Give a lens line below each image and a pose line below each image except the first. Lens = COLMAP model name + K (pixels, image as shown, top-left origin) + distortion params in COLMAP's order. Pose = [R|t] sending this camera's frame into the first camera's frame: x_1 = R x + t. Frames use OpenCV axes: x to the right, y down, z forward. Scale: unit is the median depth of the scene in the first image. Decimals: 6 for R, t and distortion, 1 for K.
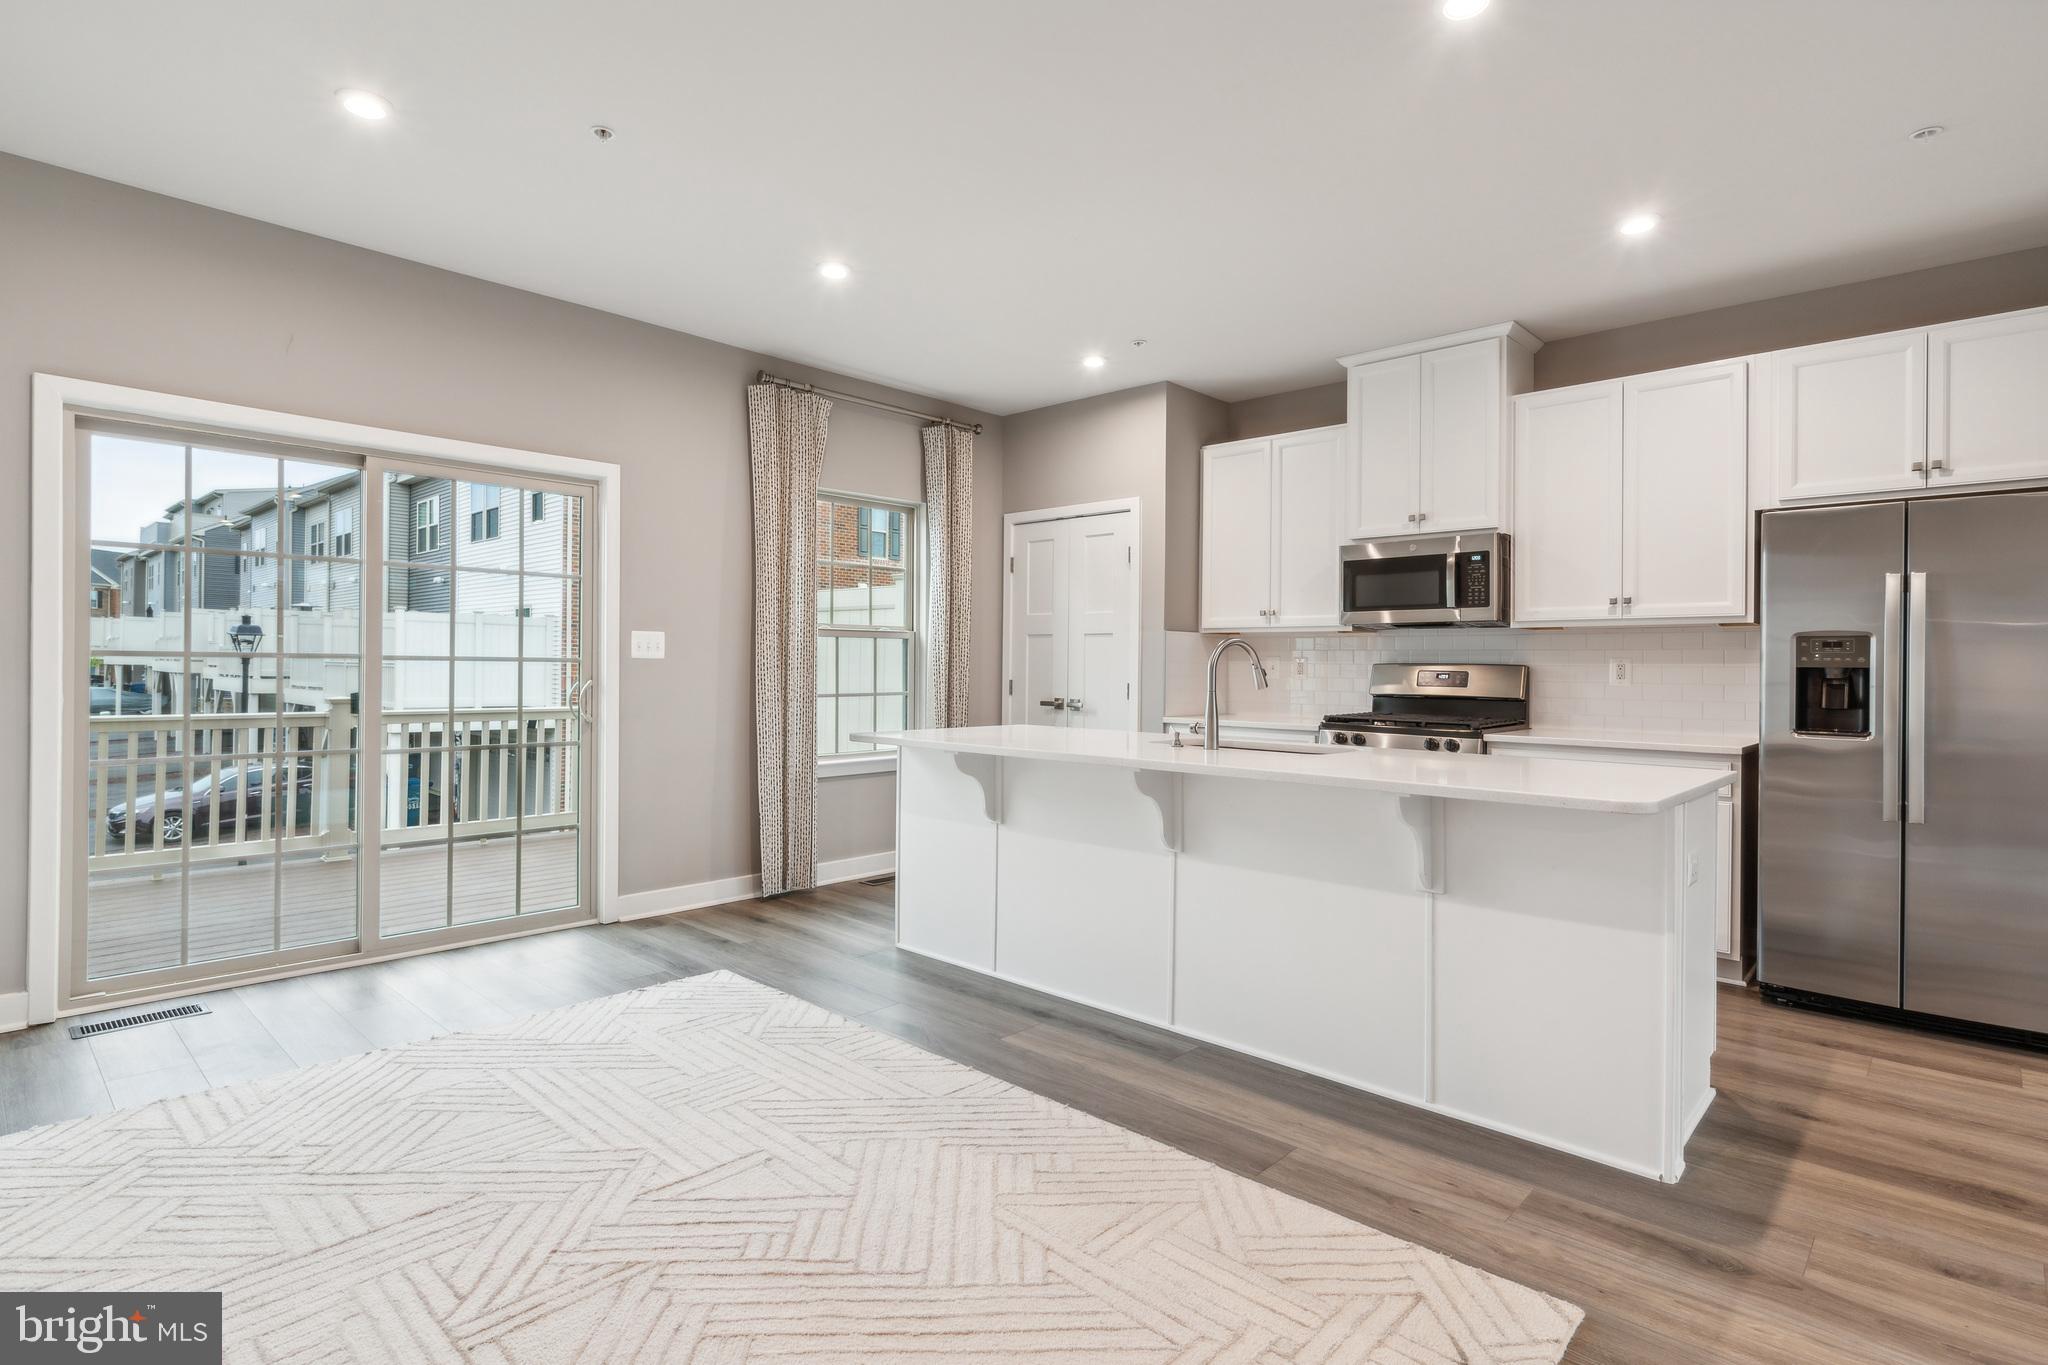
lens RADIAL K [[1020.4, 0, 1020.5], [0, 1020.4, 669.4], [0, 0, 1]] dist [0.000731, 0.000106]
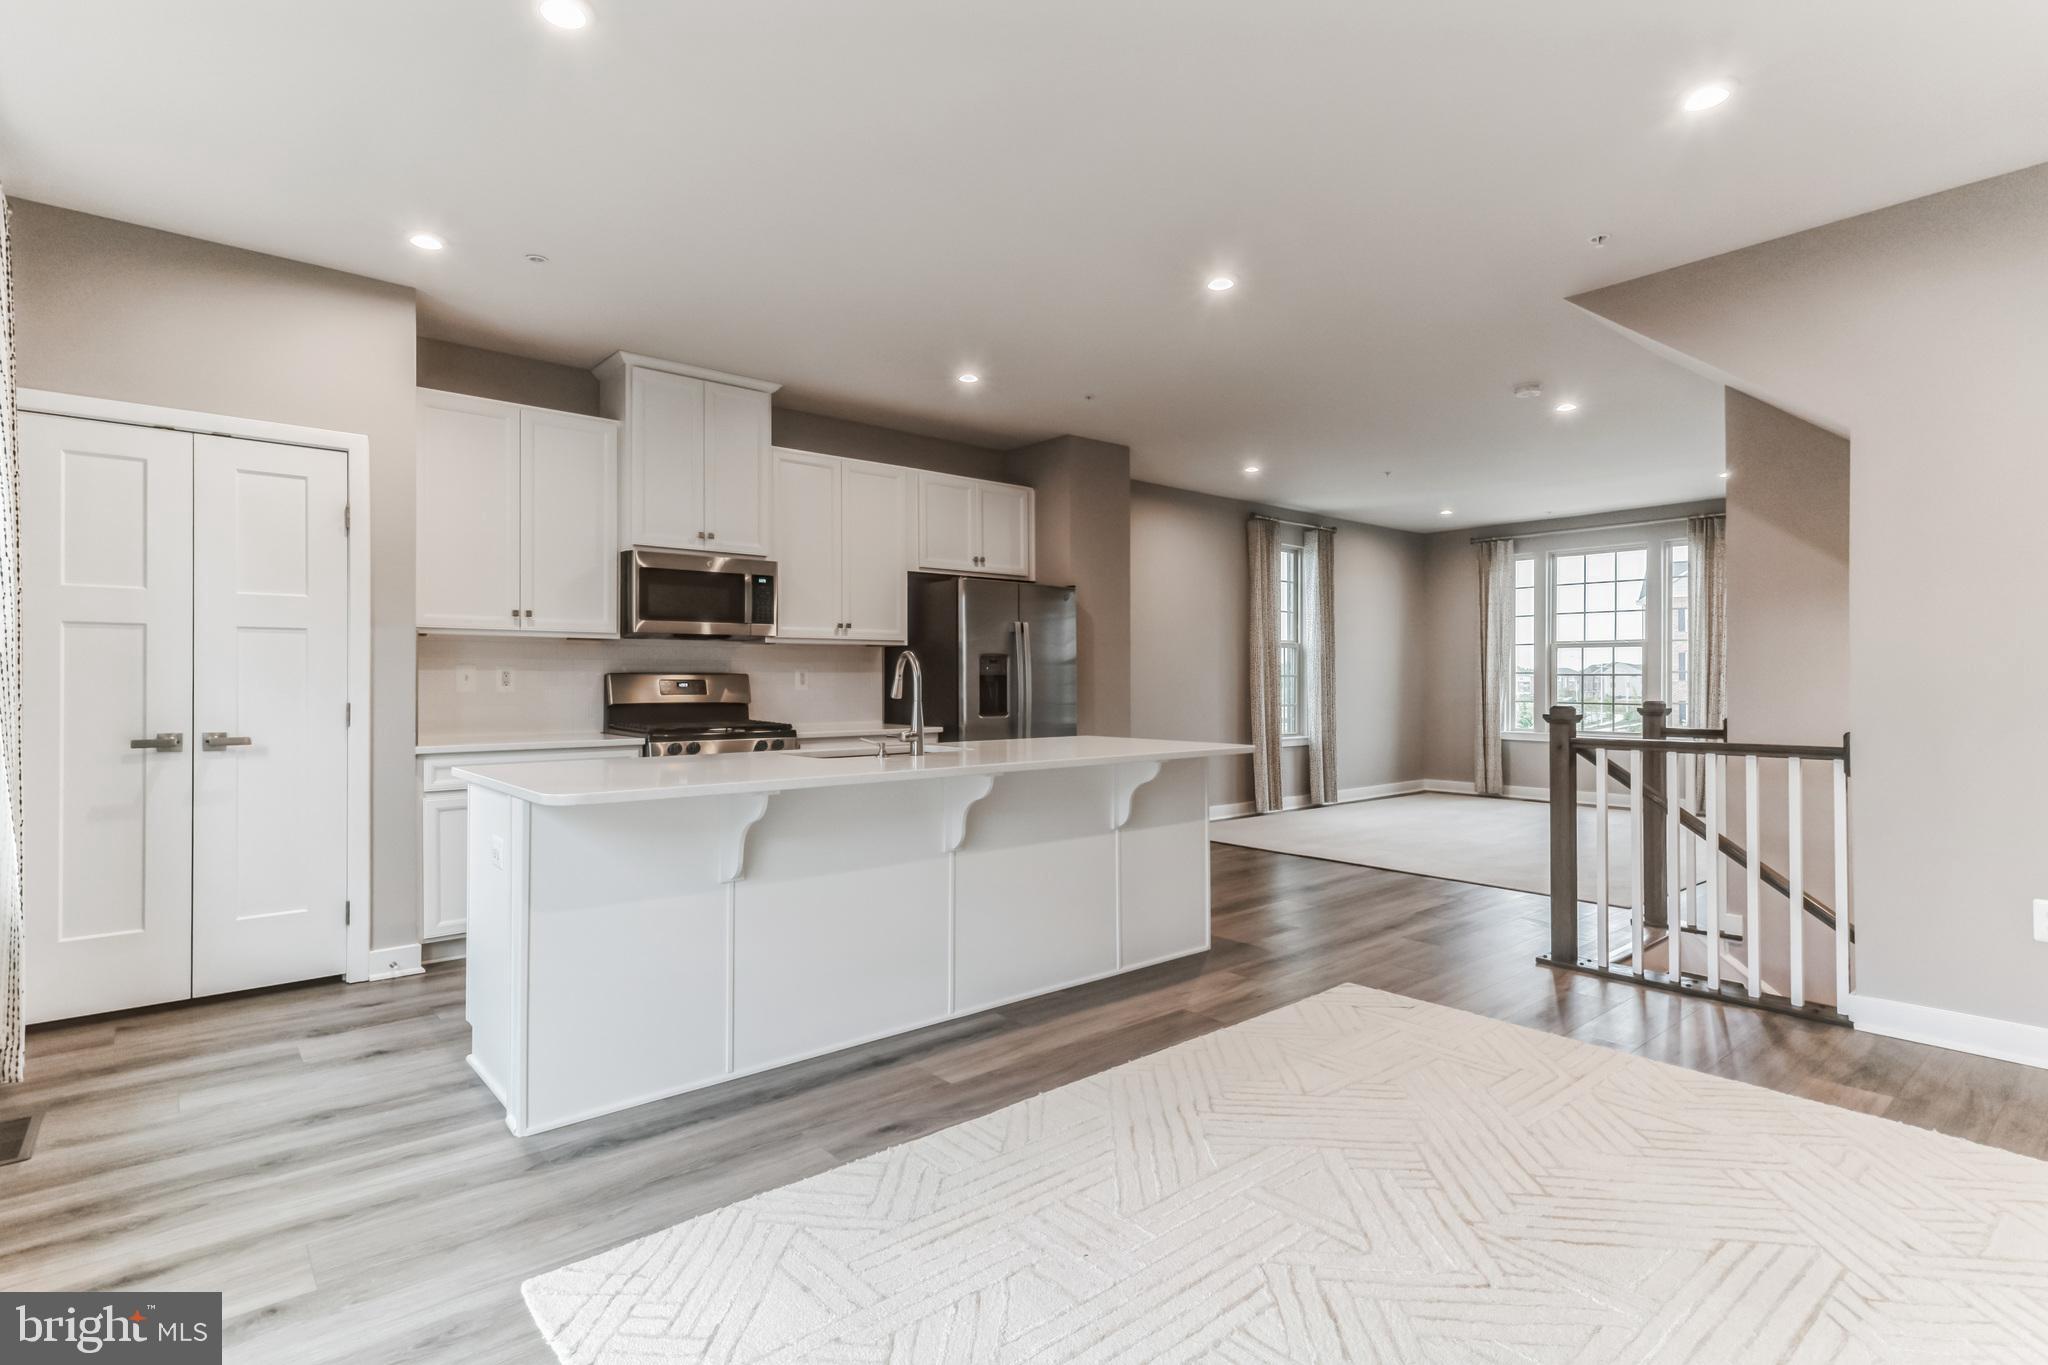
lens RADIAL K [[999.0, 0, 1016.8], [0, 999.0, 678.0], [0, 0, 1]] dist [0.002469, 0.000608]
pose [[0.111091, -0.008280, 0.993776, -0.778971], [0.004404, 0.999960, 0.007839, -0.008903], [-0.993801, 0.003505, 0.111123, 0.720979]]
